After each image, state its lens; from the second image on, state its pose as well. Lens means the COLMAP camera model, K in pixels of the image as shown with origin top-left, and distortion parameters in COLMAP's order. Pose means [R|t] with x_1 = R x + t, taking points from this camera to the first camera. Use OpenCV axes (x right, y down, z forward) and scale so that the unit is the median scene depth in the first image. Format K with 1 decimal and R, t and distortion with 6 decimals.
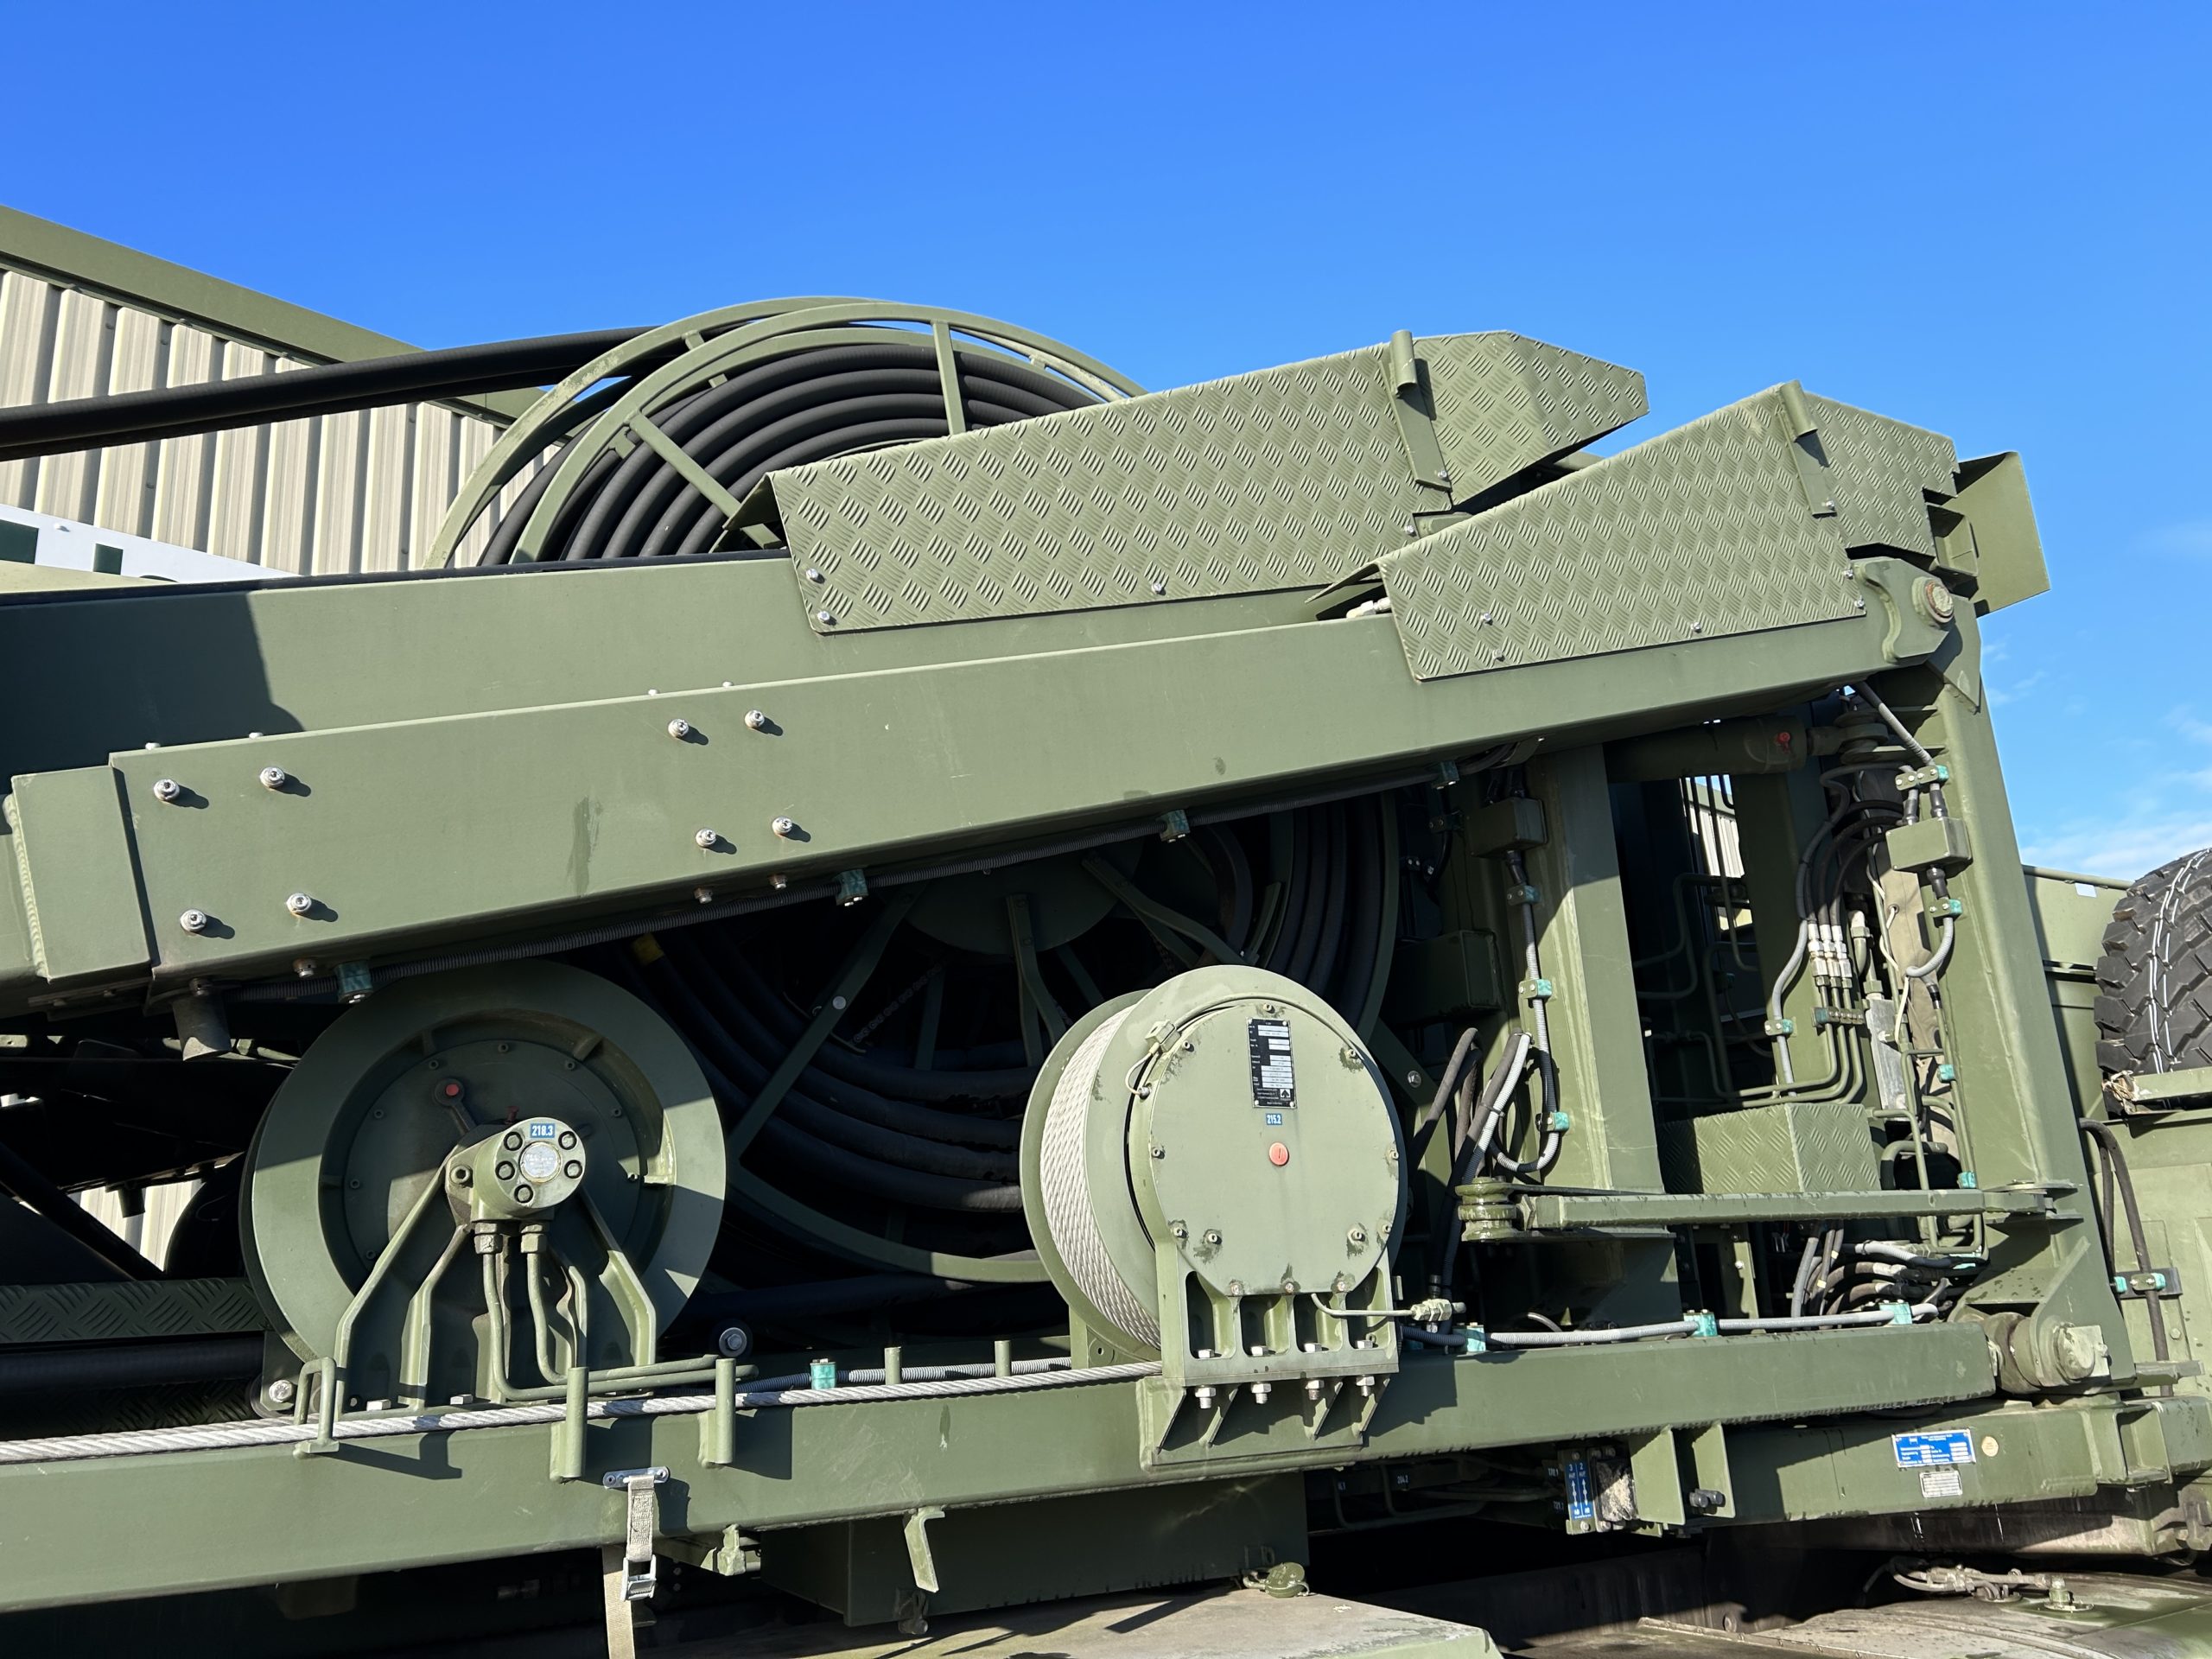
lens RADIAL K [[1661.2, 0, 1095.3], [0, 1661.2, 807.7], [0, 0, 1]] dist [0.076634, -0.079129]
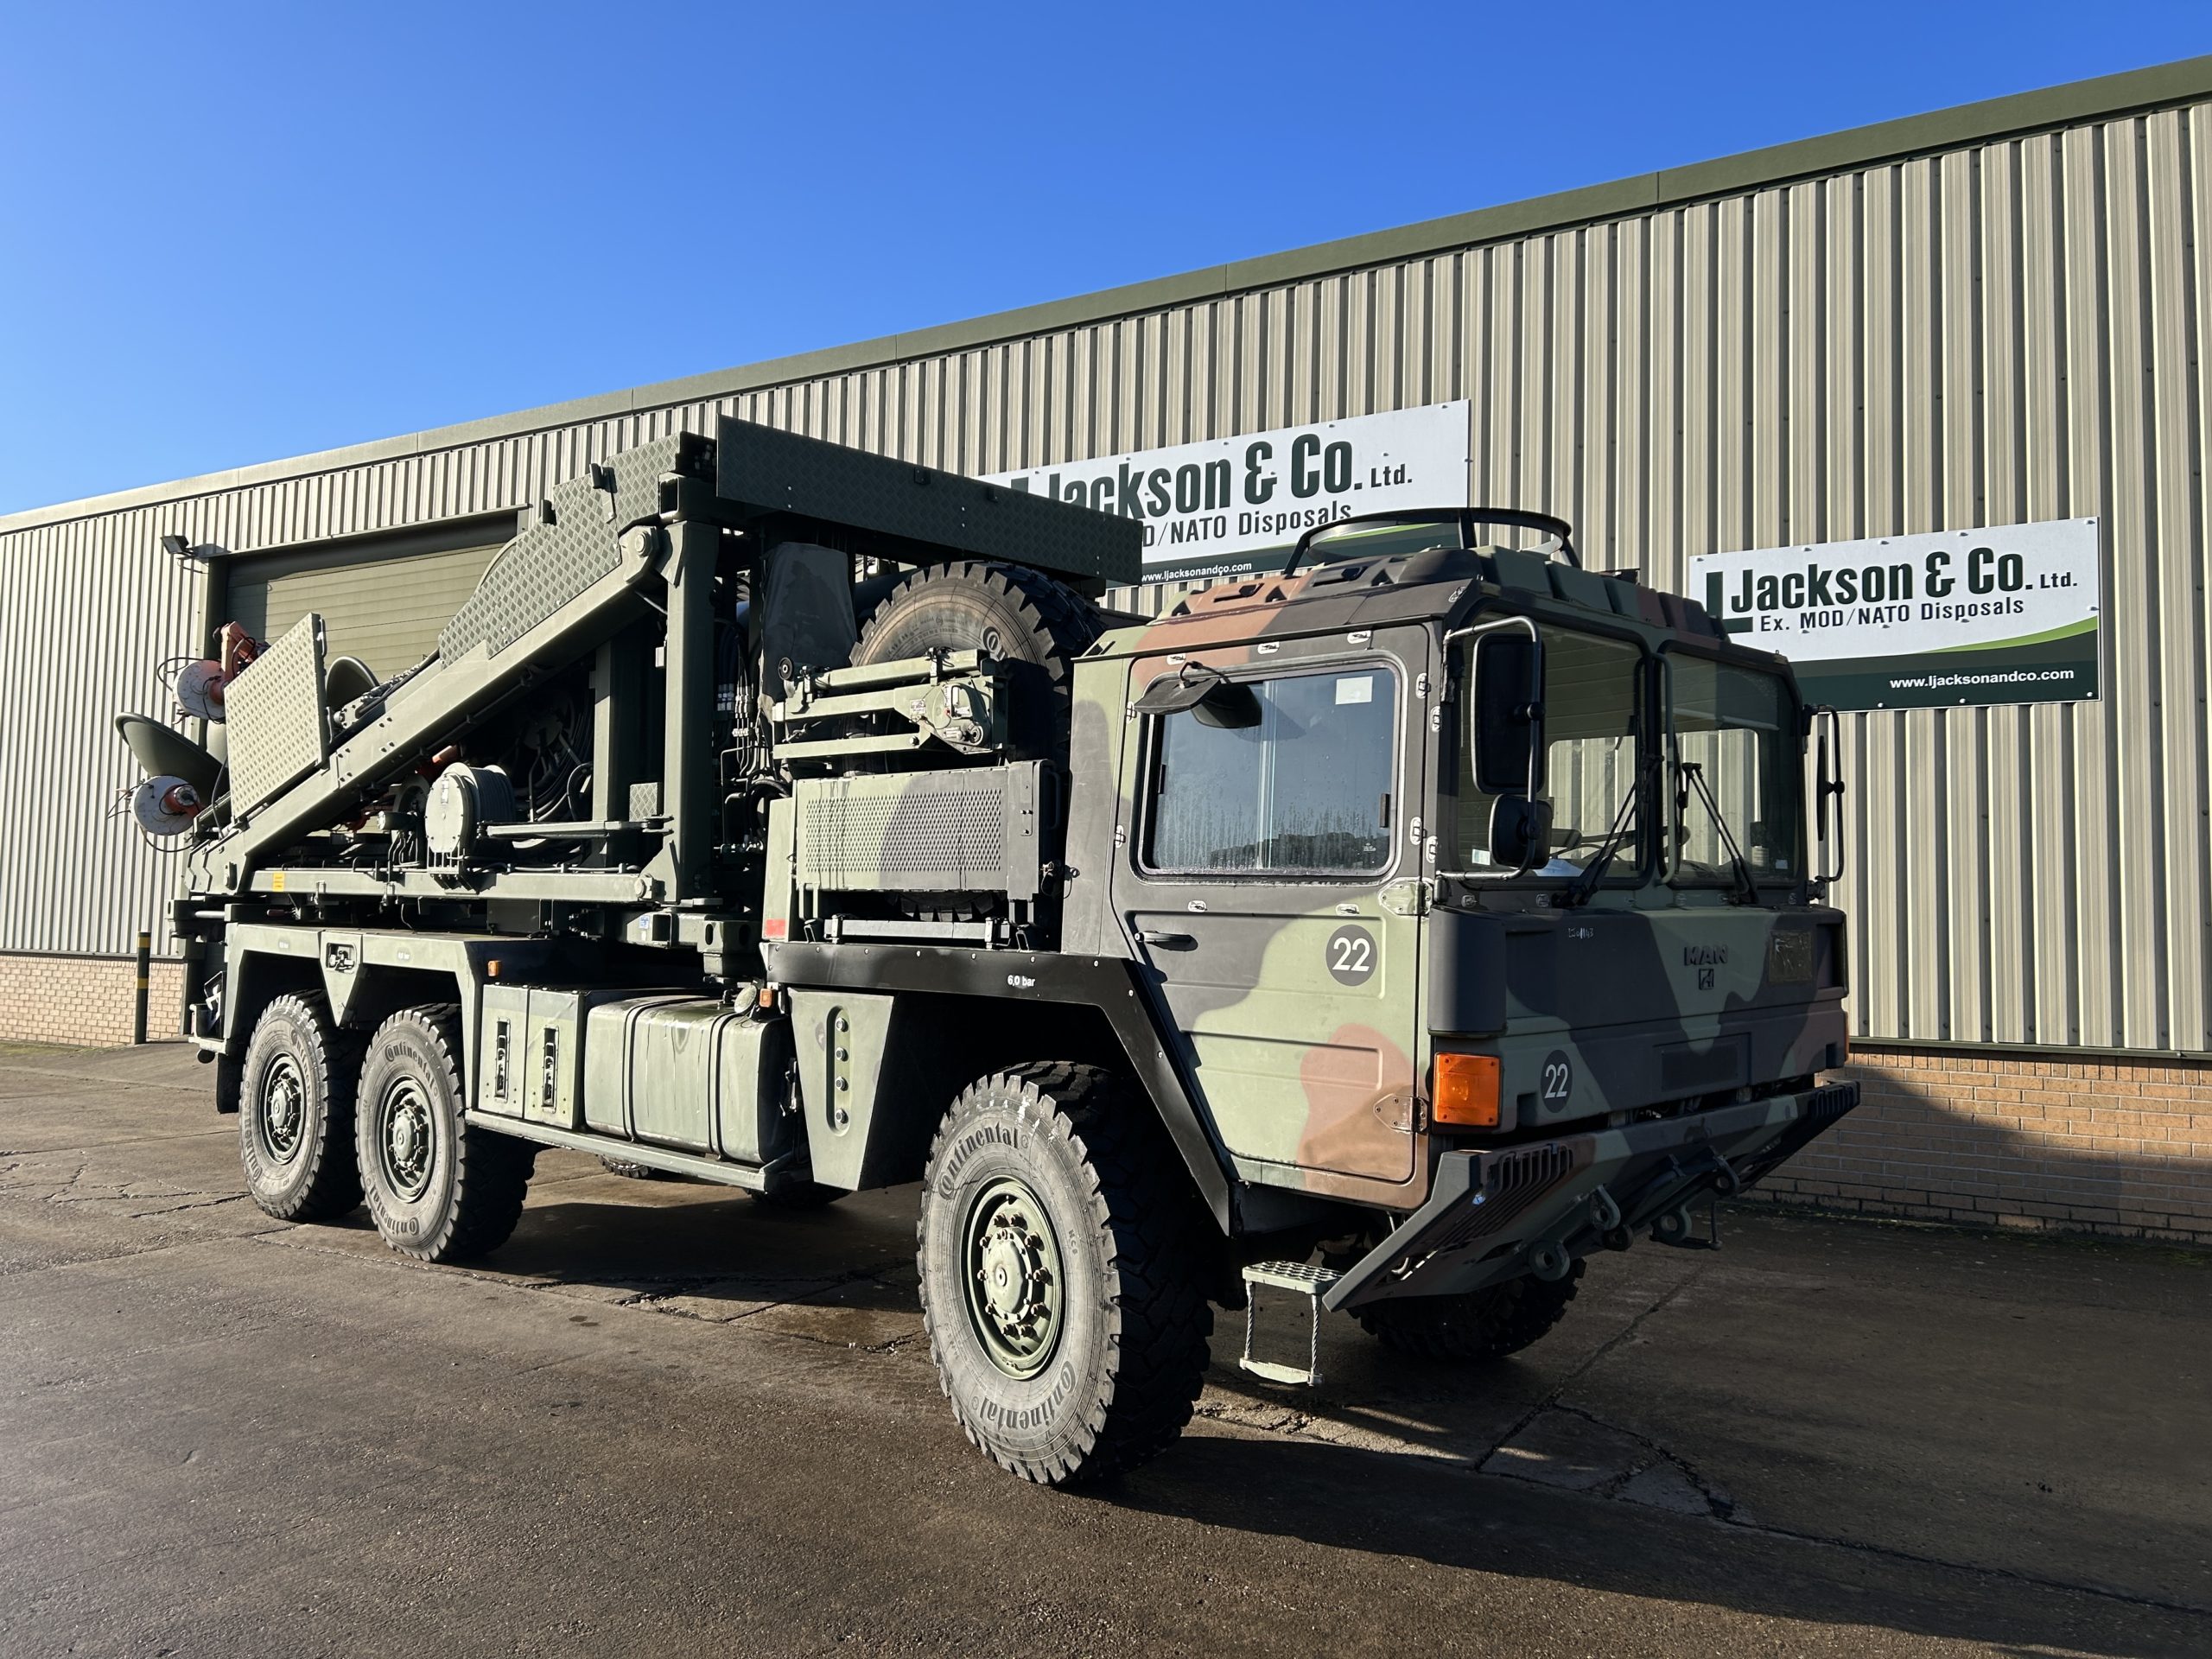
lens RADIAL K [[1661.2, 0, 1082.5], [0, 1661.2, 834.3], [0, 0, 1]] dist [0.076634, -0.079129]
pose [[0.259736, 0.018916, -0.965494, 3.859369], [0.249911, 0.964431, 0.086126, 0.266366], [0.932782, -0.263657, 0.245770, 1.330542]]
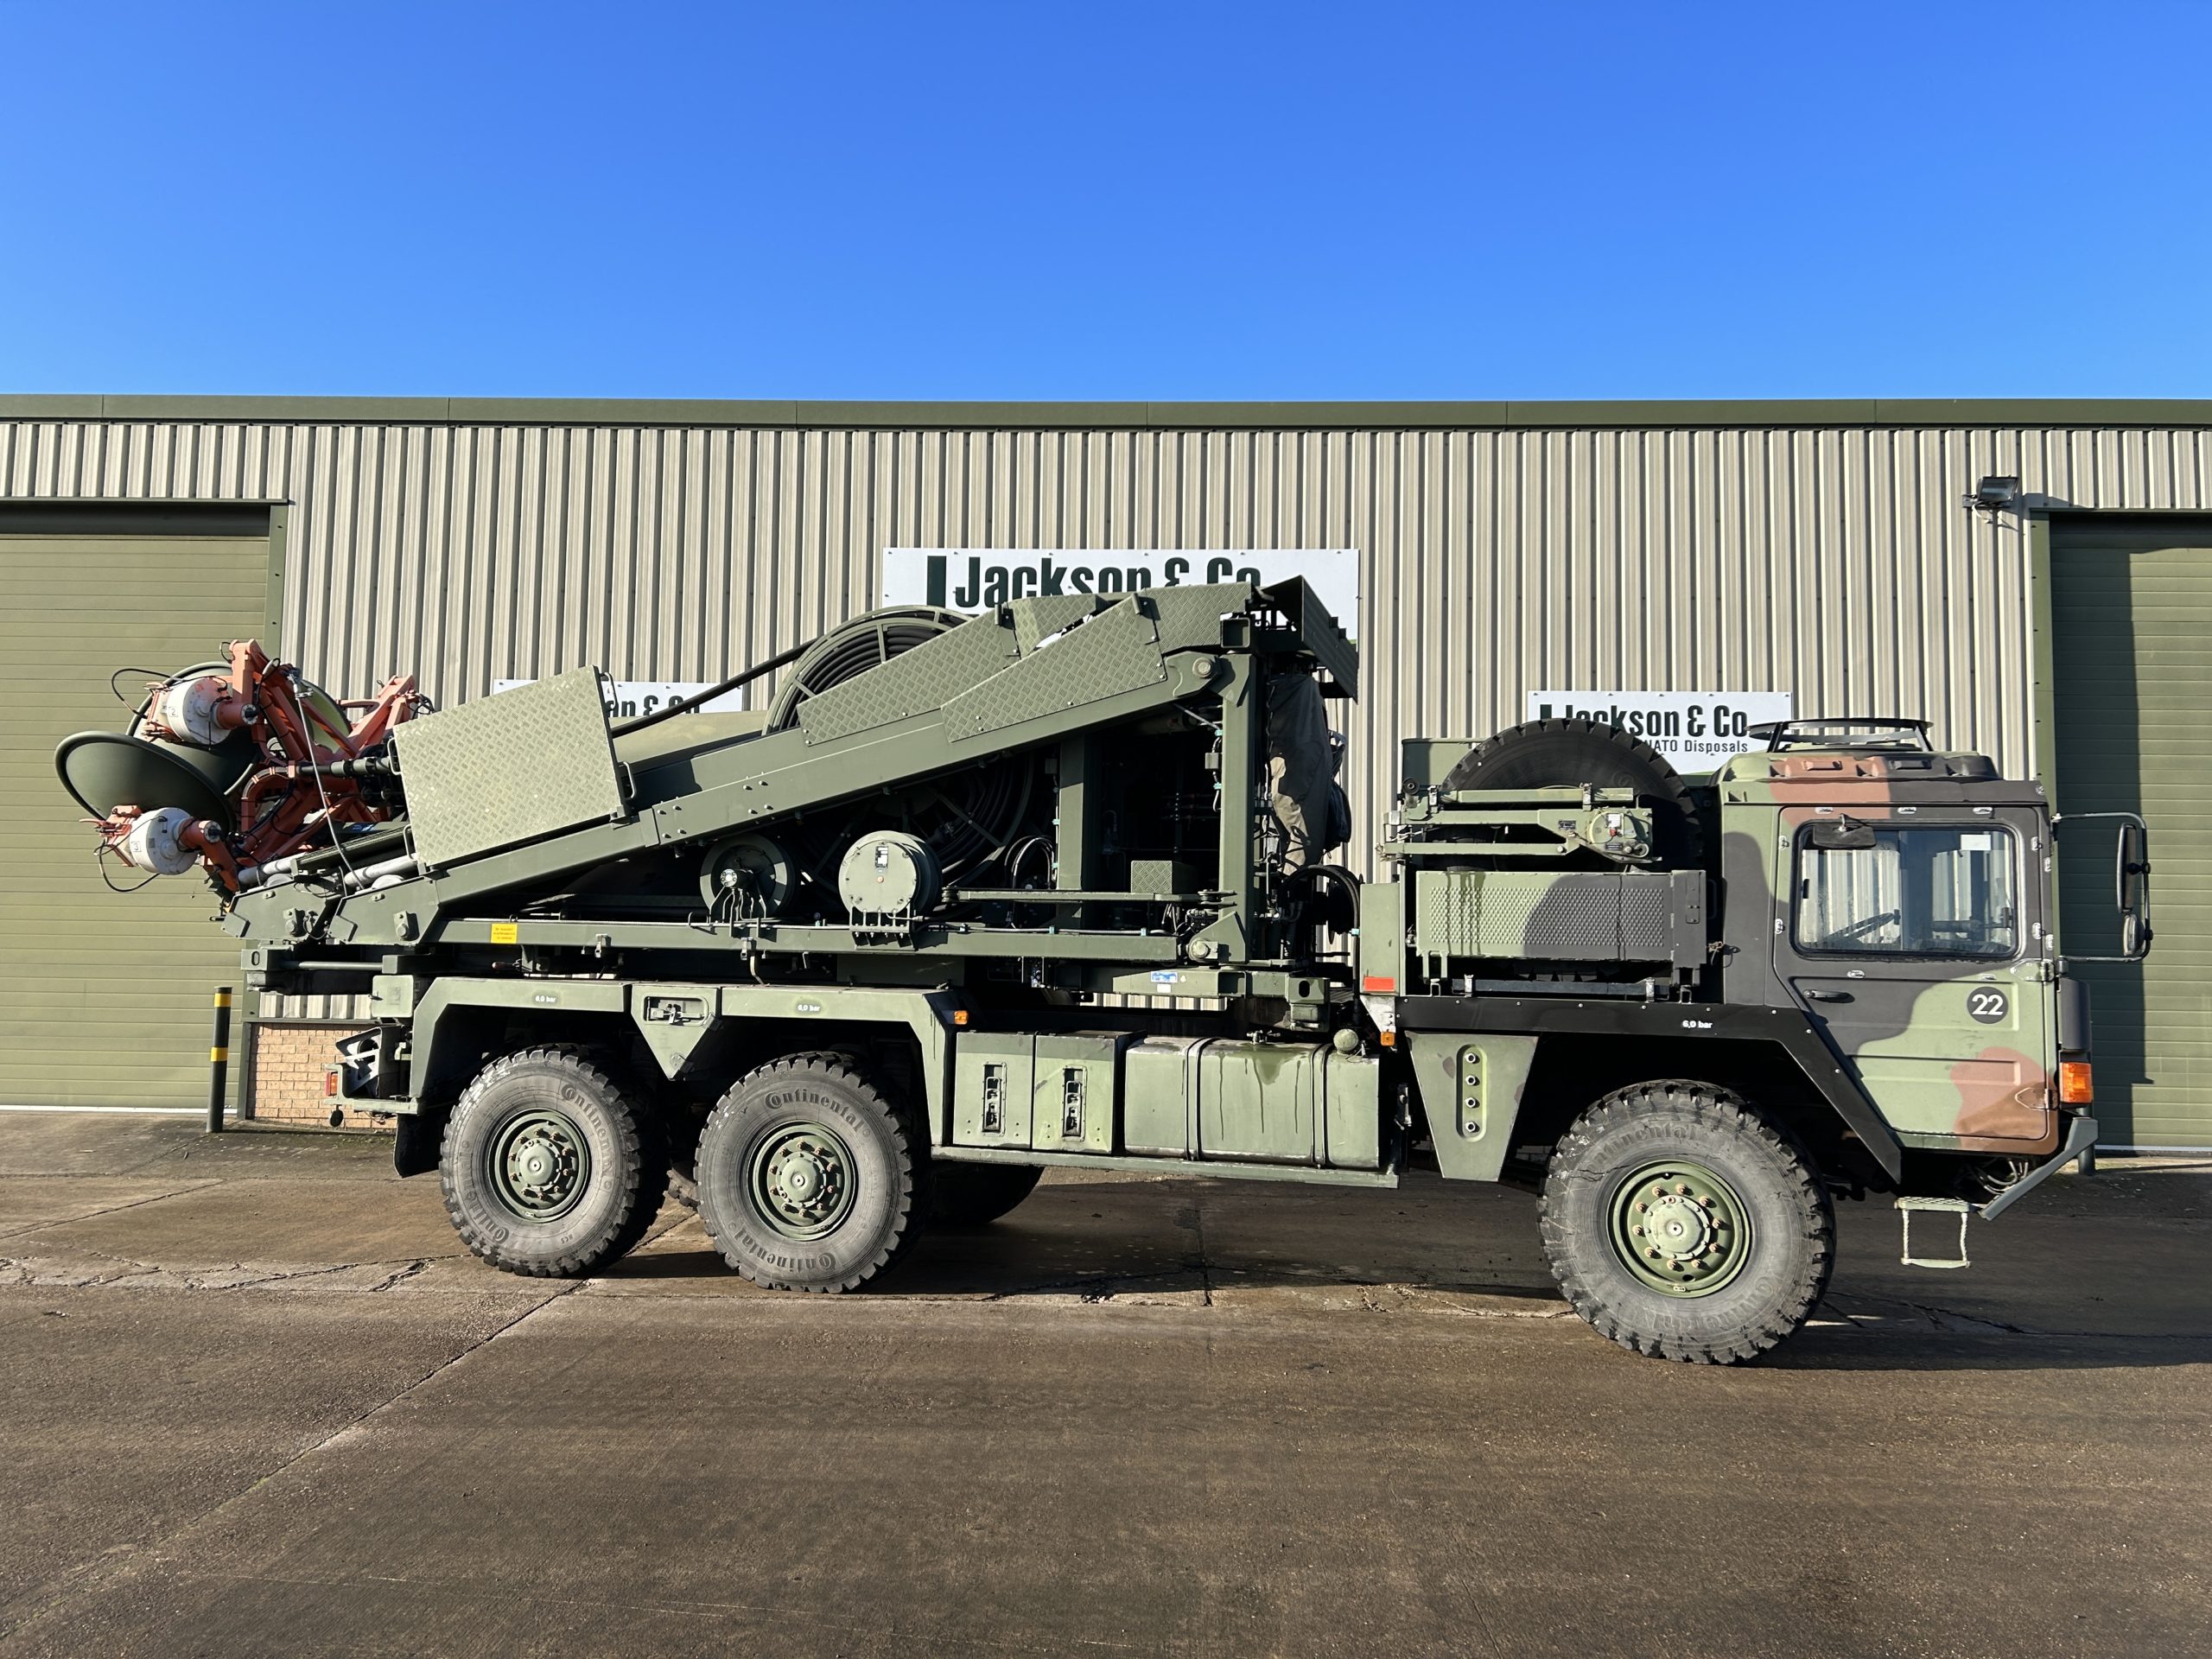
lens RADIAL K [[1661.2, 0, 1094.0], [0, 1661.2, 825.6], [0, 0, 1]] dist [0.076634, -0.079129]
pose [[0.696402, 0.021971, -0.717315, 3.192648], [0.153306, 0.971904, 0.178605, -0.530941], [0.701086, -0.234350, 0.673468, -1.247228]]
